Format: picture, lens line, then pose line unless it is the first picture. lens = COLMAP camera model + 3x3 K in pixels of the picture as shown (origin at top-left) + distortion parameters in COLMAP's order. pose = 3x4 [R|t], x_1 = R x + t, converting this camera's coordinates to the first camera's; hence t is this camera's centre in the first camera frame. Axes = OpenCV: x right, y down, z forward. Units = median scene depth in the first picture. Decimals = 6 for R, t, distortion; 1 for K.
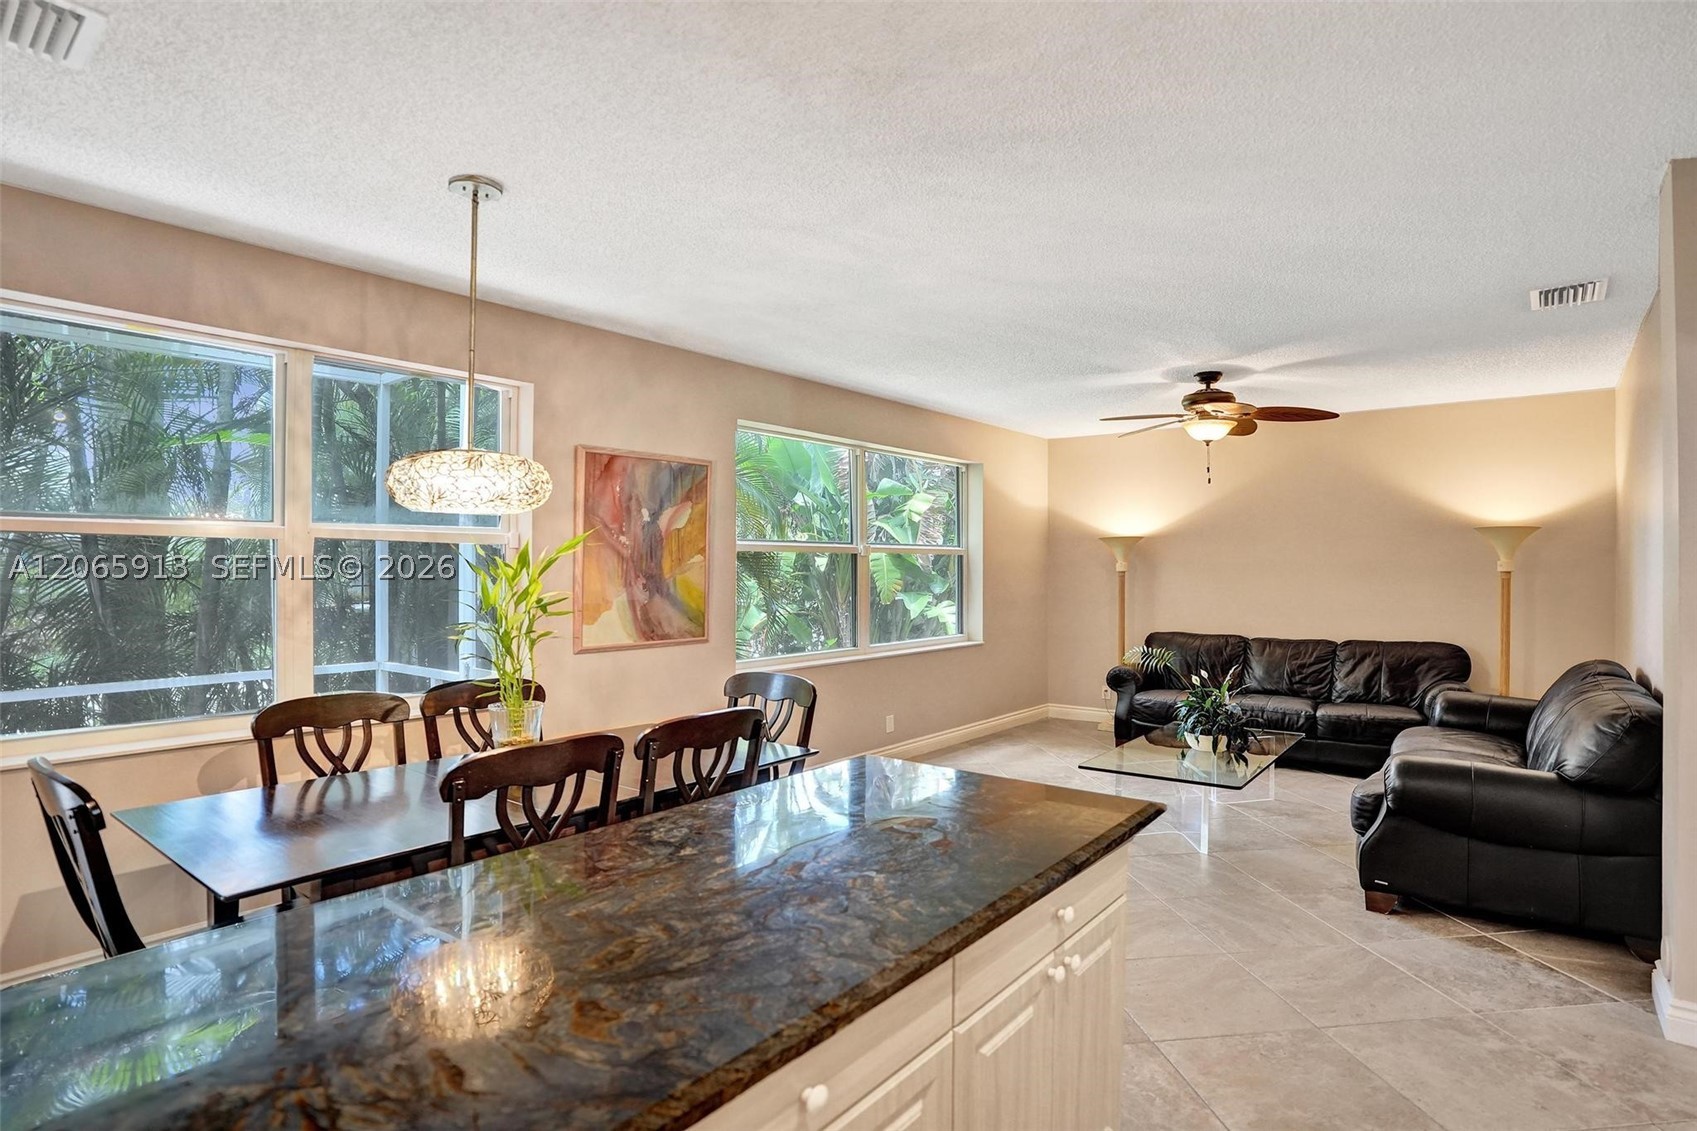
lens RADIAL K [[978.2, 0, 853.0], [0, 978.2, 574.2], [0, 0, 1]] dist [0.005010, 0.004819]
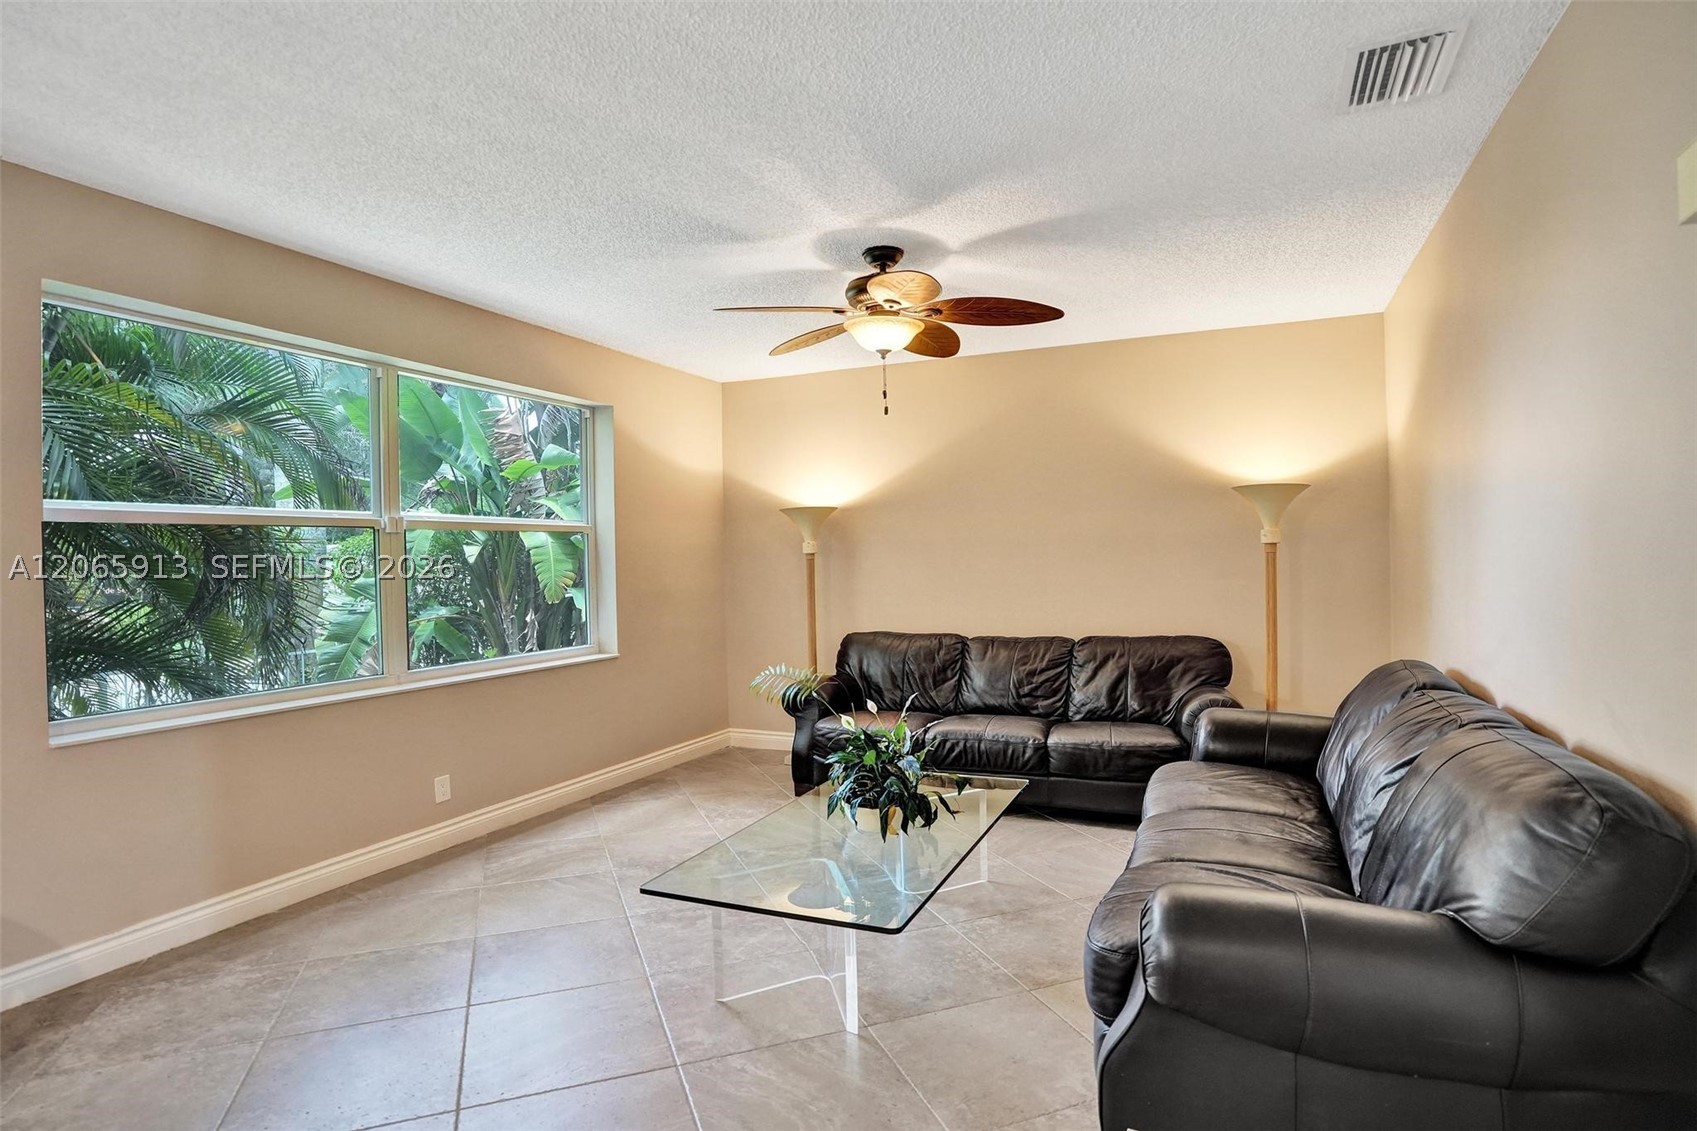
lens RADIAL K [[916.1, 0, 845.5], [0, 916.1, 556.7], [0, 0, 1]] dist [-0.018366, -0.000032]
pose [[0.979796, -0.016010, 0.199359, 0.185652], [0.018600, 0.999765, -0.011127, 0.009460], [-0.199134, 0.014611, 0.979863, 0.349071]]
